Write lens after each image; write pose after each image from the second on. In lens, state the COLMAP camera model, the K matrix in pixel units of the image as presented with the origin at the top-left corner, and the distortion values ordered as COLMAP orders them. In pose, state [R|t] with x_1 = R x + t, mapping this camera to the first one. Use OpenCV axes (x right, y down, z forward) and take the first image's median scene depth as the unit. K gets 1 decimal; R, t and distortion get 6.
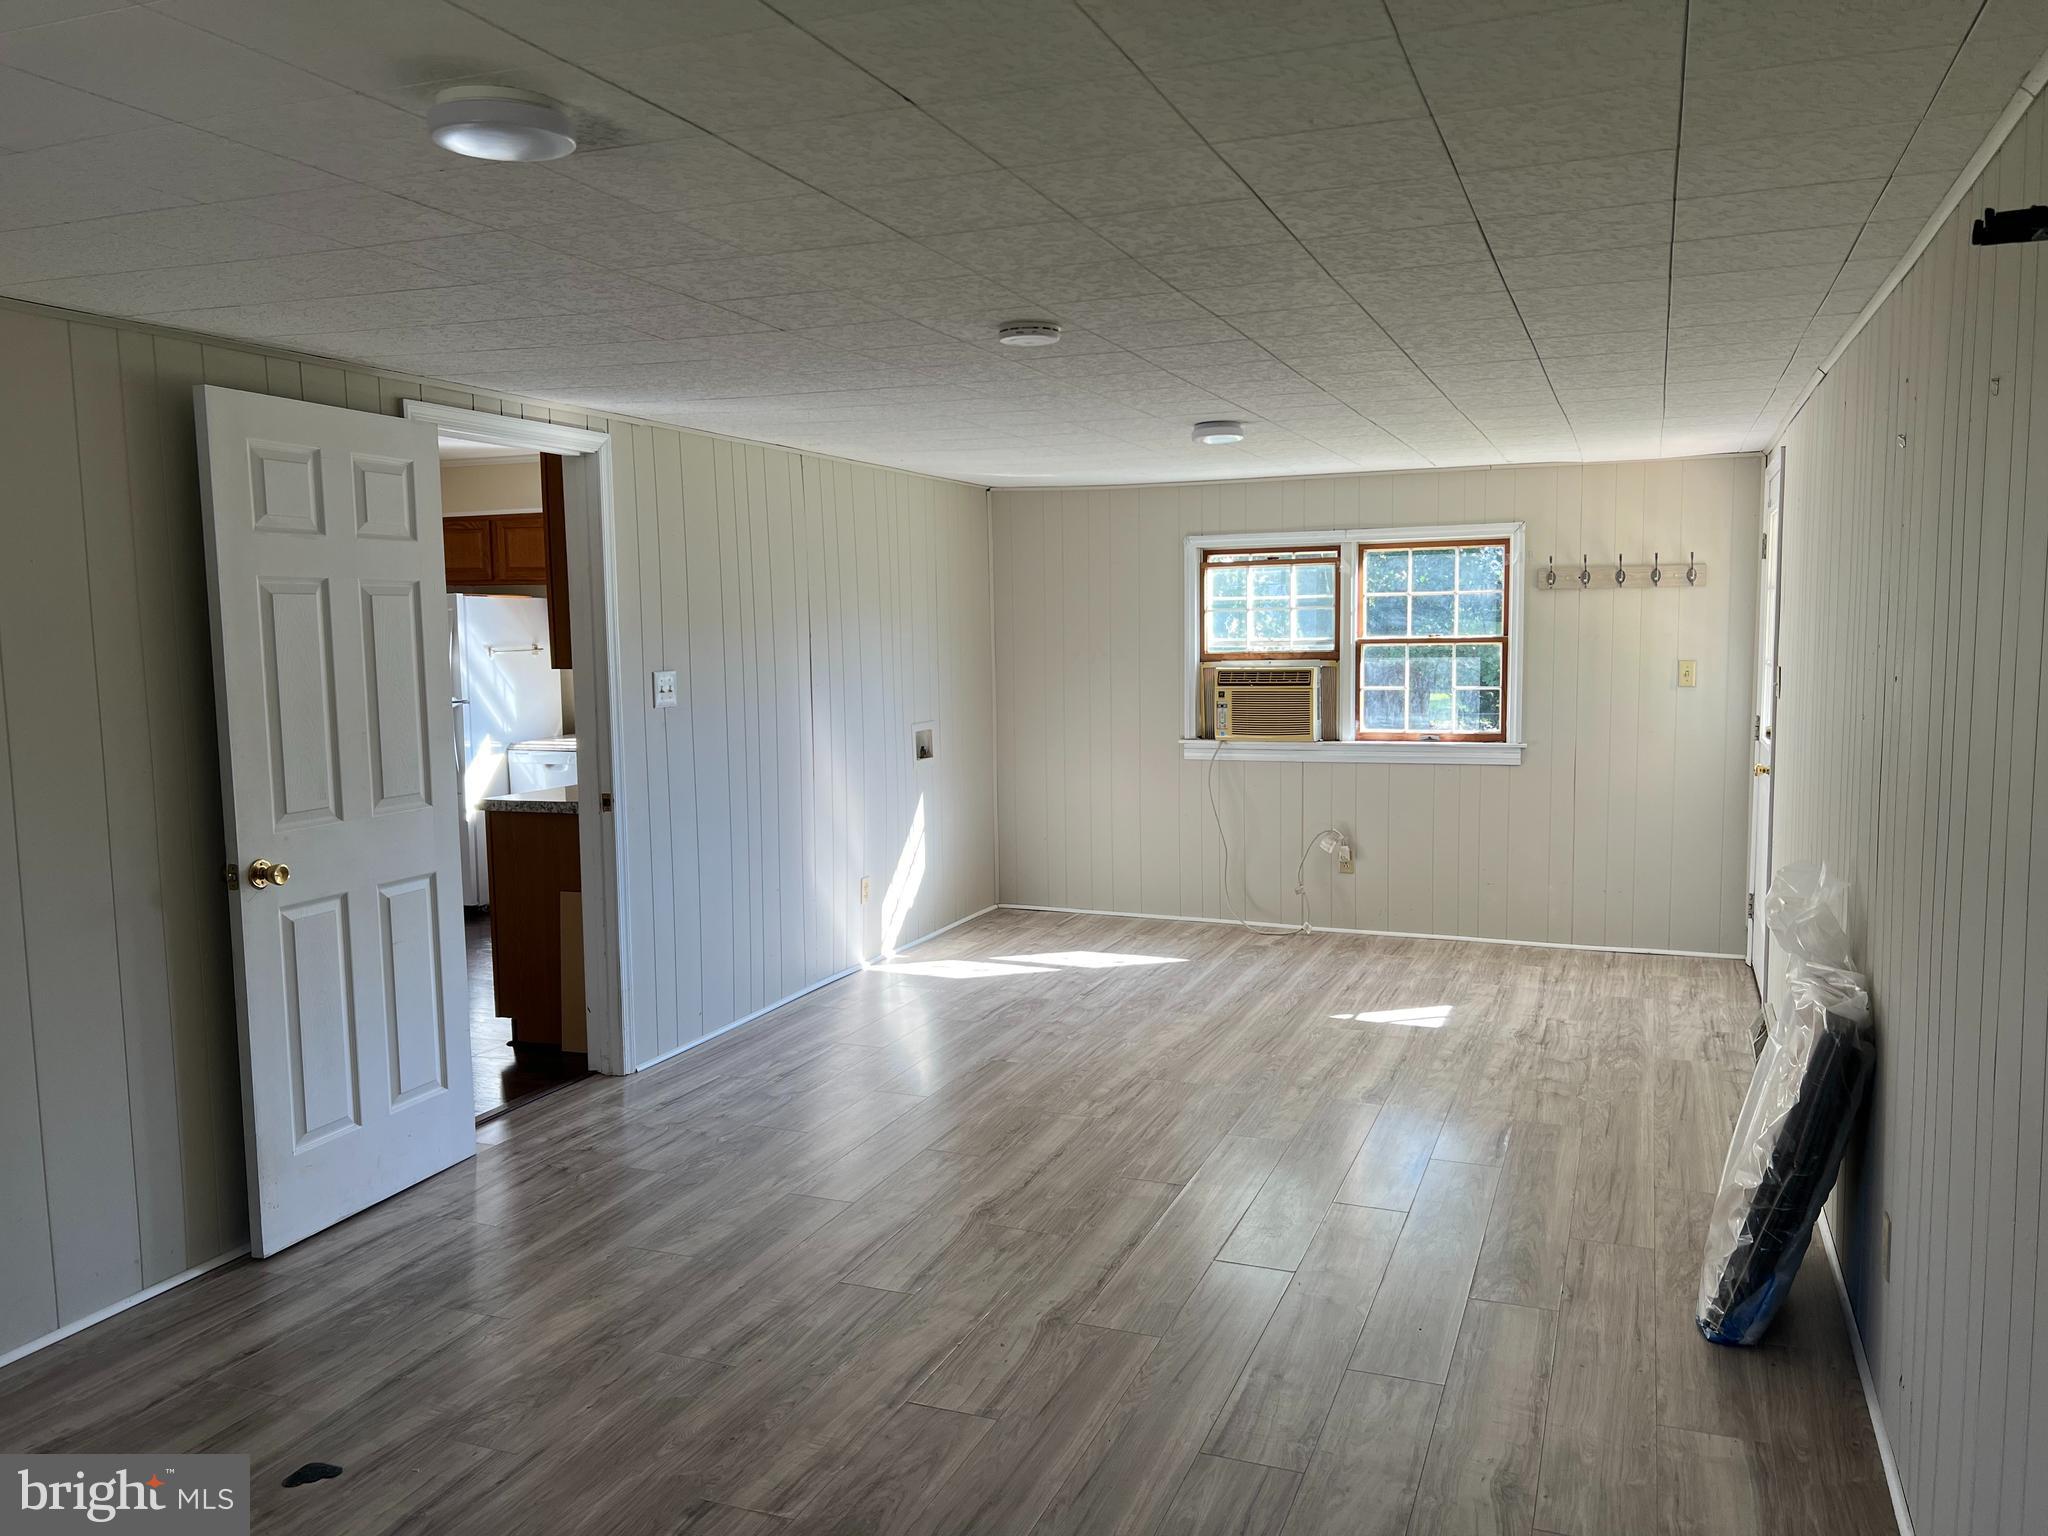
lens RADIAL K [[1544.5, 0, 1024.0], [0, 1544.5, 768.0], [0, 0, 1]] dist [0.085624, -0.125060]
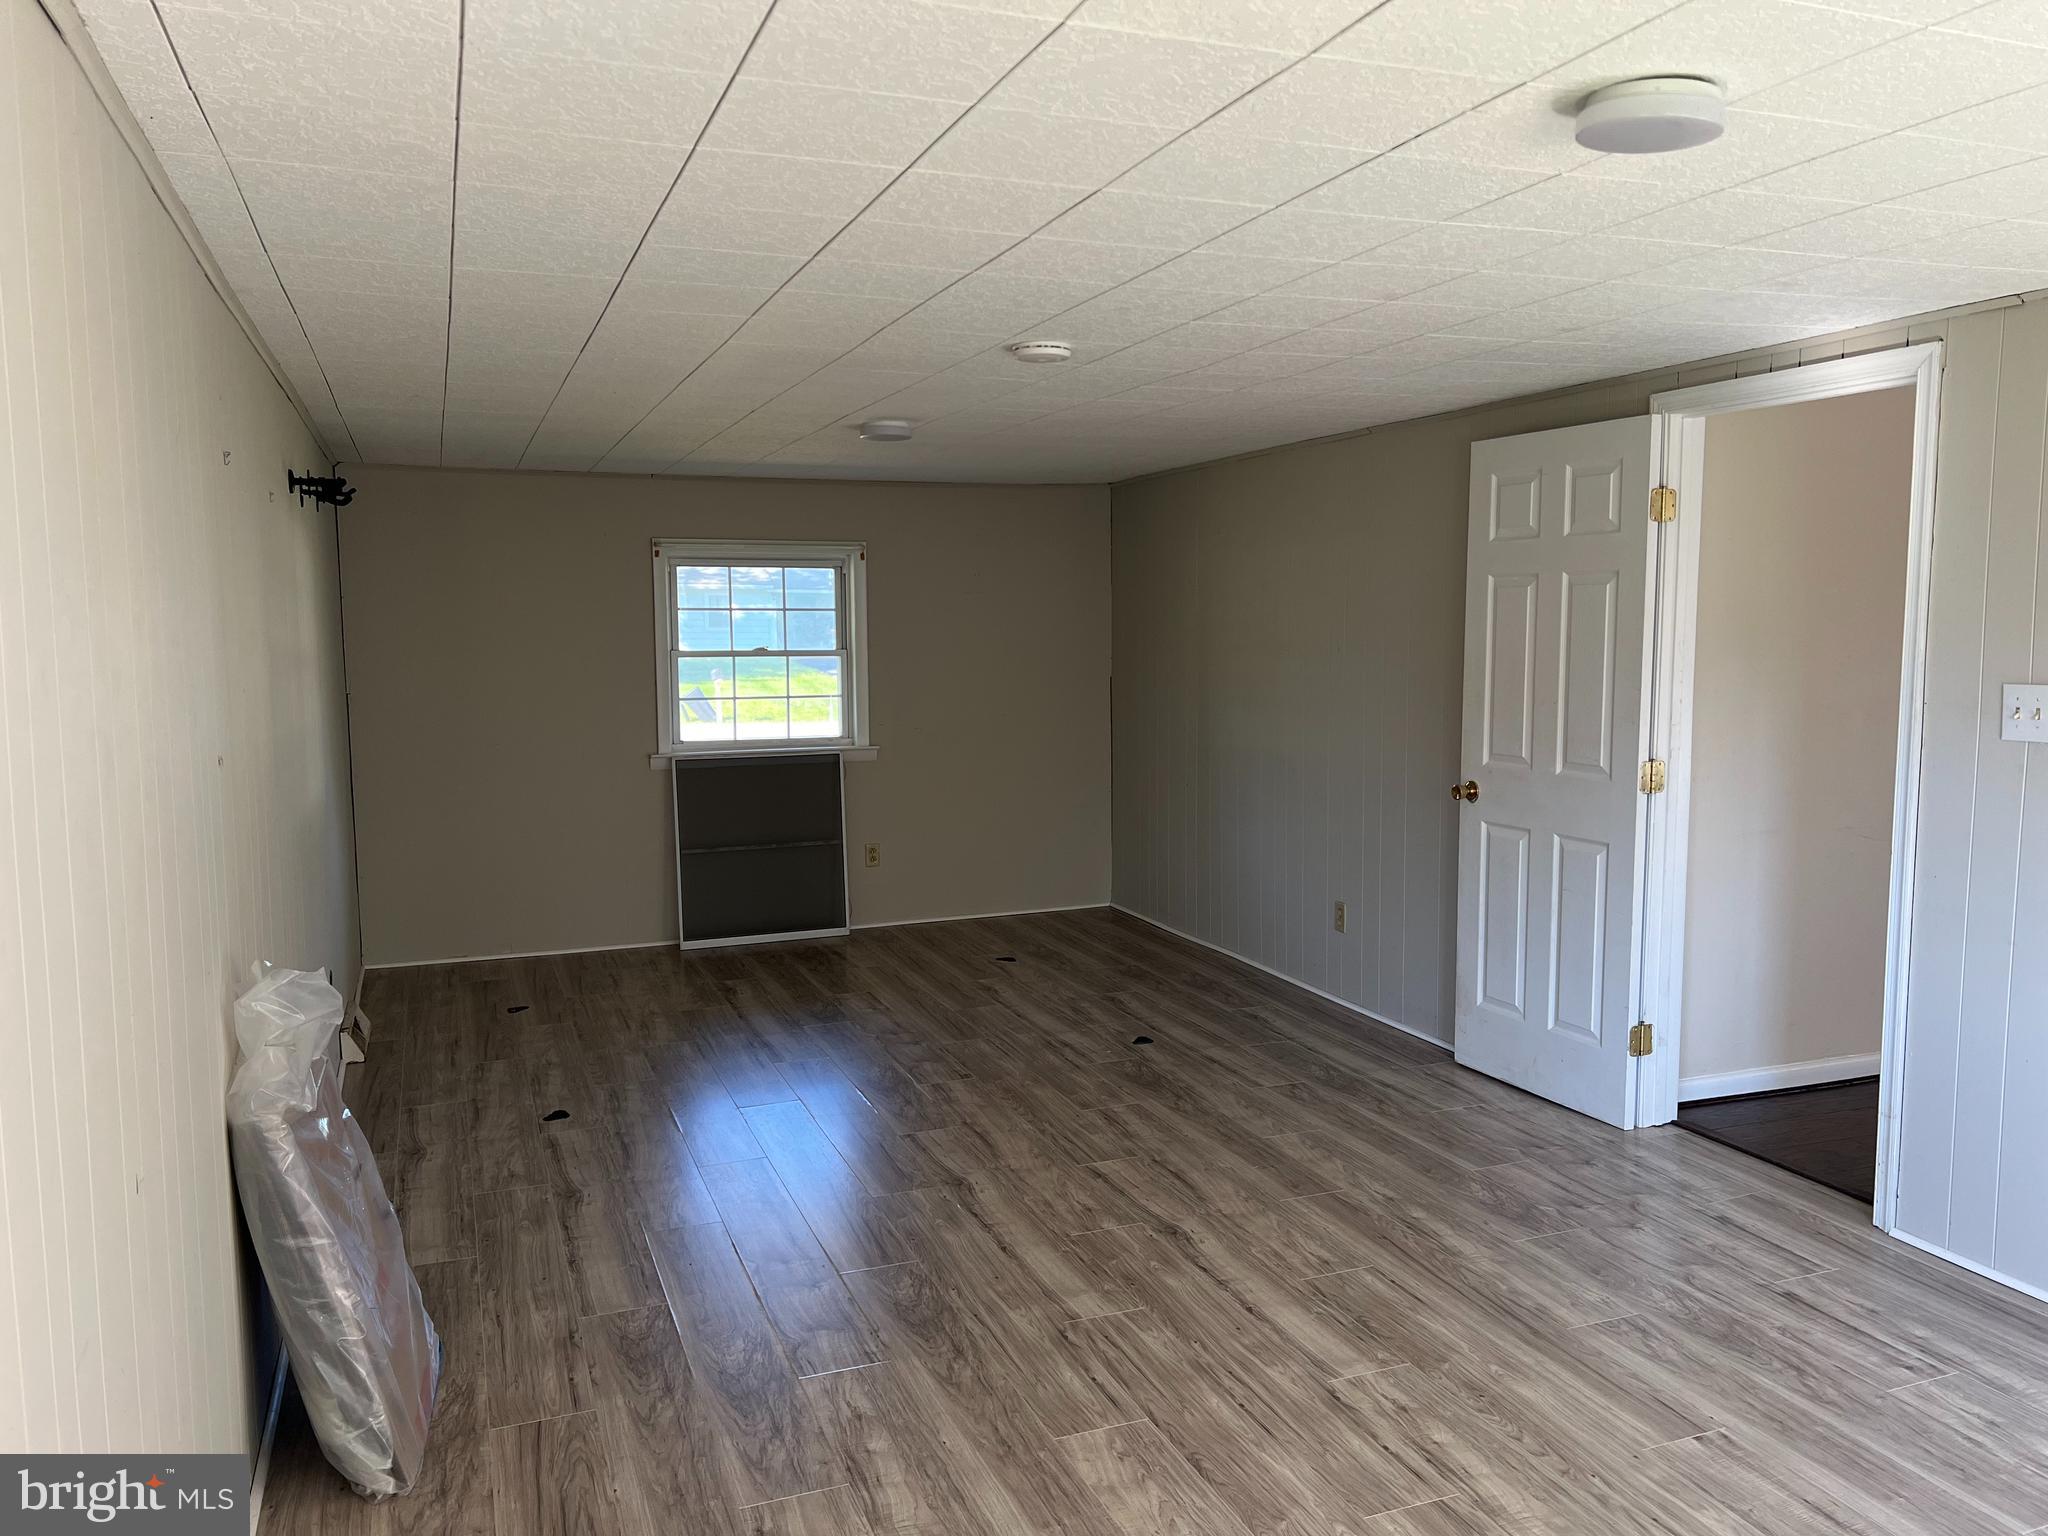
lens RADIAL K [[1544.5, 0, 1024.0], [0, 1544.5, 768.0], [0, 0, 1]] dist [0.085624, -0.125060]
pose [[-0.737841, 0.082679, -0.669892, 0.712182], [-0.049407, 0.983192, 0.175765, -0.170389], [0.673164, 0.162784, -0.721354, 1.712423]]
